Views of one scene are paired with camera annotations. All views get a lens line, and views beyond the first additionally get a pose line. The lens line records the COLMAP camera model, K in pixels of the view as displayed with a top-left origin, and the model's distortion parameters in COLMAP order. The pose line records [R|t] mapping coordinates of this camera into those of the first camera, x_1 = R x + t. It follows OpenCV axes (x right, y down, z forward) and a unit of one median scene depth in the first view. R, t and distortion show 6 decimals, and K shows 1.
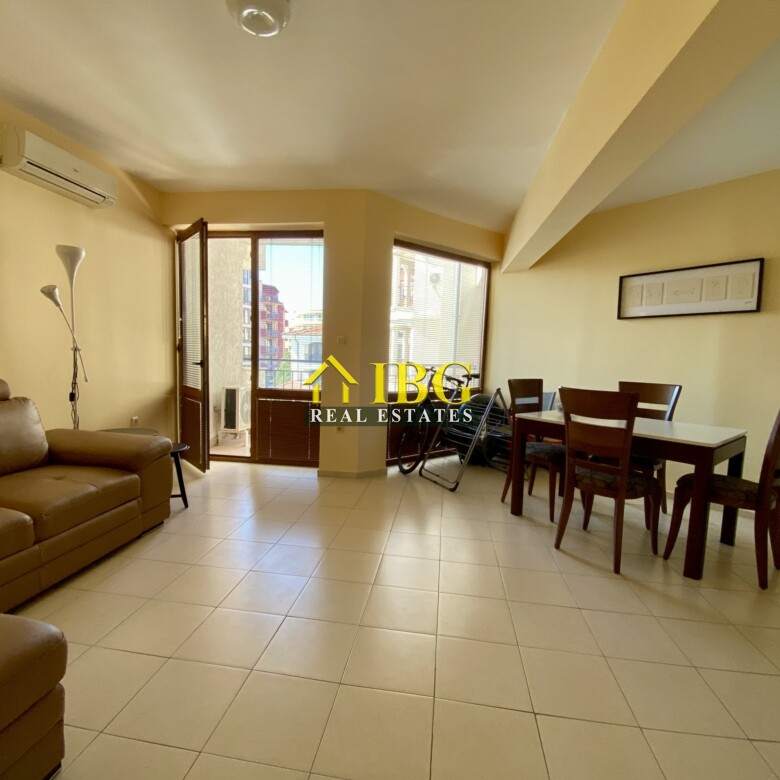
lens RADIAL K [[420.7, 0, 385.6], [0, 420.7, 396.5], [0, 0, 1]] dist [0.037065, -0.034717]
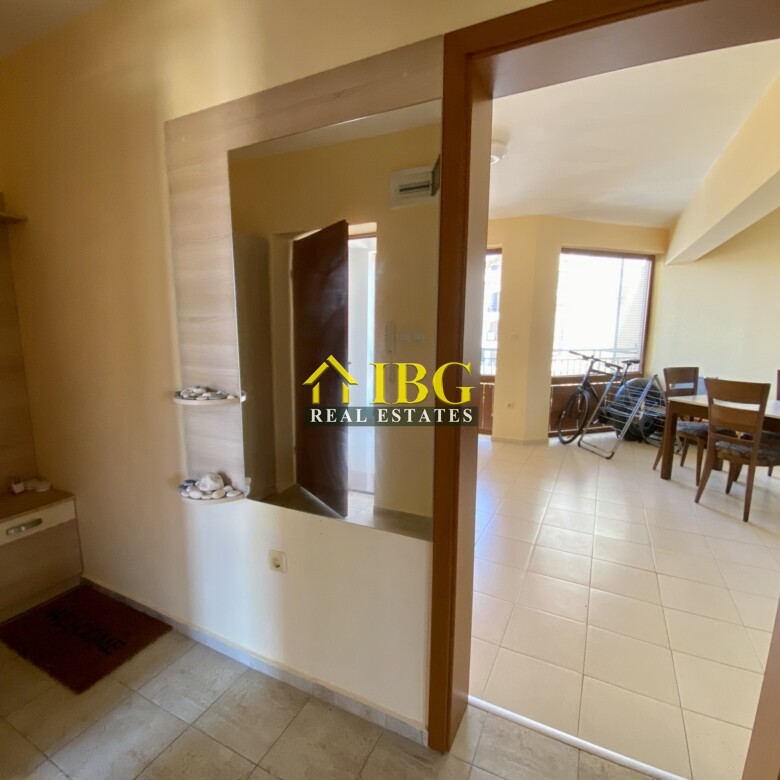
lens RADIAL K [[427.4, 0, 389.4], [0, 427.4, 396.3], [0, 0, 1]] dist [0.016337, -0.020101]
pose [[0.948540, 0.021595, -0.315921, -0.053636], [-0.004191, 0.998441, 0.055668, -0.022826], [0.316630, -0.051479, 0.947151, -0.359453]]
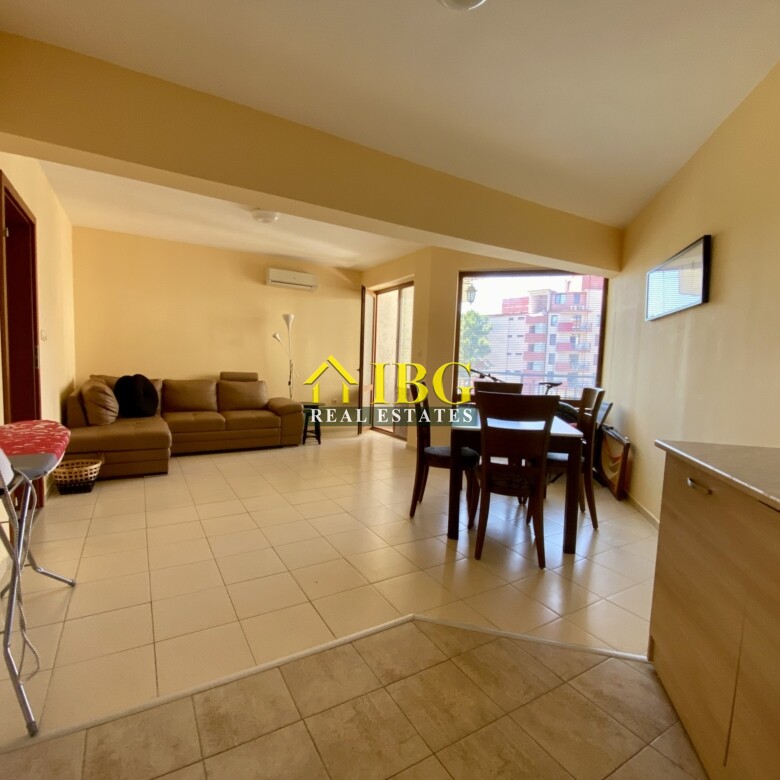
lens RADIAL K [[420.7, 0, 385.6], [0, 420.7, 396.5], [0, 0, 1]] dist [0.037065, -0.034717]
pose [[0.627143, 0.051000, -0.777233, 0.956982], [-0.087863, 0.996117, -0.005533, 0.028493], [0.773933, 0.071760, 0.629189, 0.038563]]
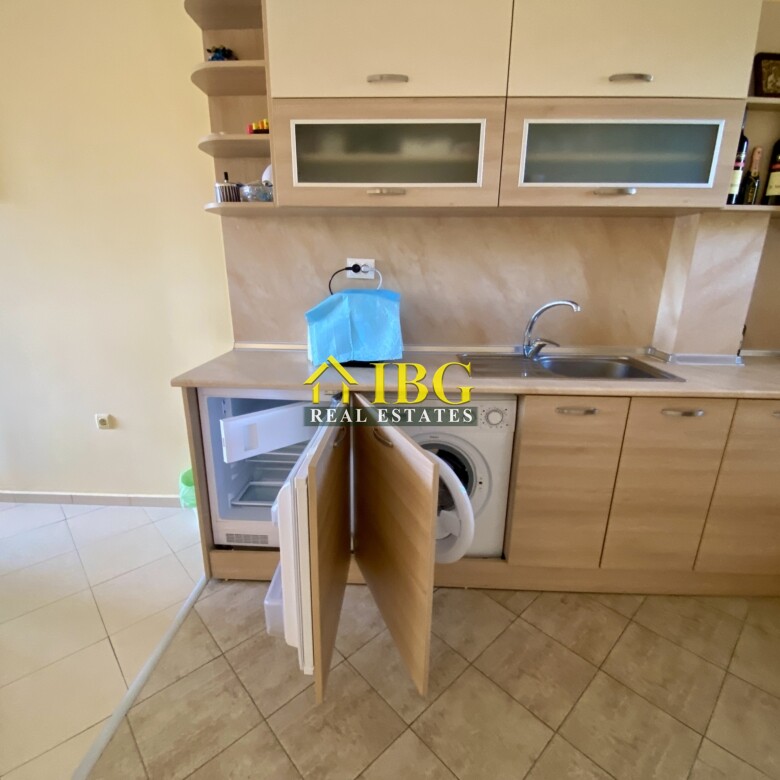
lens RADIAL K [[420.7, 0, 385.6], [0, 420.7, 396.5], [0, 0, 1]] dist [0.037065, -0.034717]
pose [[0.627846, -0.256557, 0.734839, 0.622639], [0.086527, 0.961268, 0.261682, -0.026873], [-0.773513, -0.100712, 0.625727, 0.122250]]
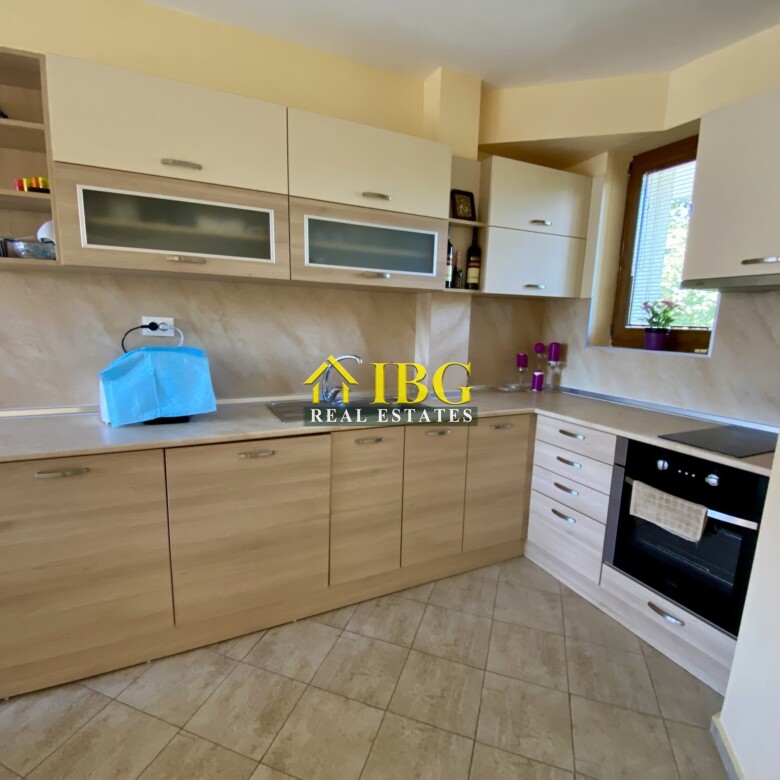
lens RADIAL K [[420.8, 0, 385.1], [0, 420.8, 396.1], [0, 0, 1]] dist [0.047313, -0.047145]
pose [[0.193099, -0.193741, 0.961861, 0.559160], [0.076136, 0.980314, 0.182174, -0.035331], [-0.978221, 0.038055, 0.204048, 0.109341]]
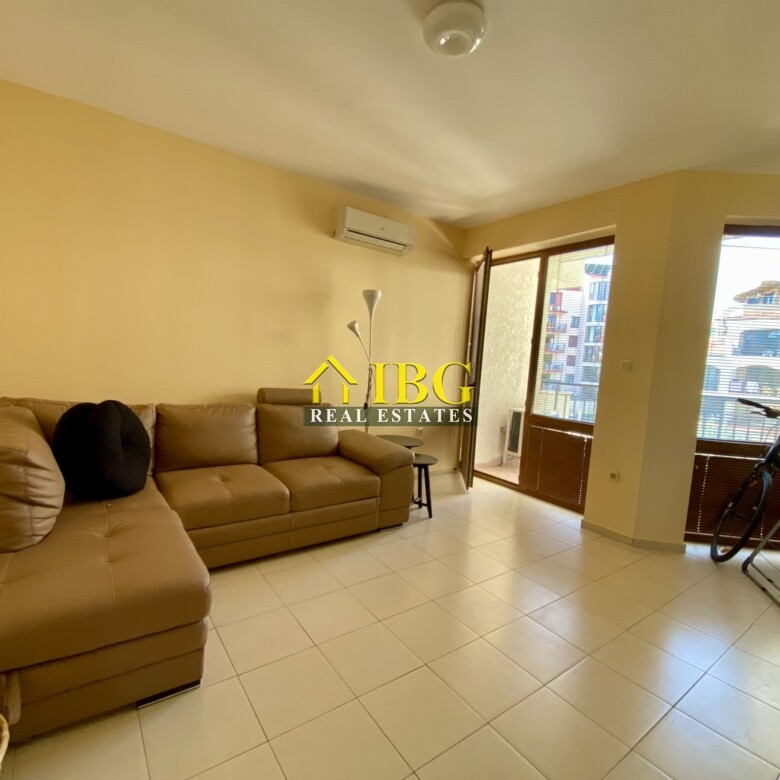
lens RADIAL K [[418.9, 0, 385.1], [0, 418.9, 395.6], [0, 0, 1]] dist [0.029286, -0.031582]
pose [[0.690232, 0.073911, -0.719803, 0.163846], [-0.108044, 0.994145, -0.001524, -0.027893], [0.715476, 0.078823, 0.694177, 0.129515]]
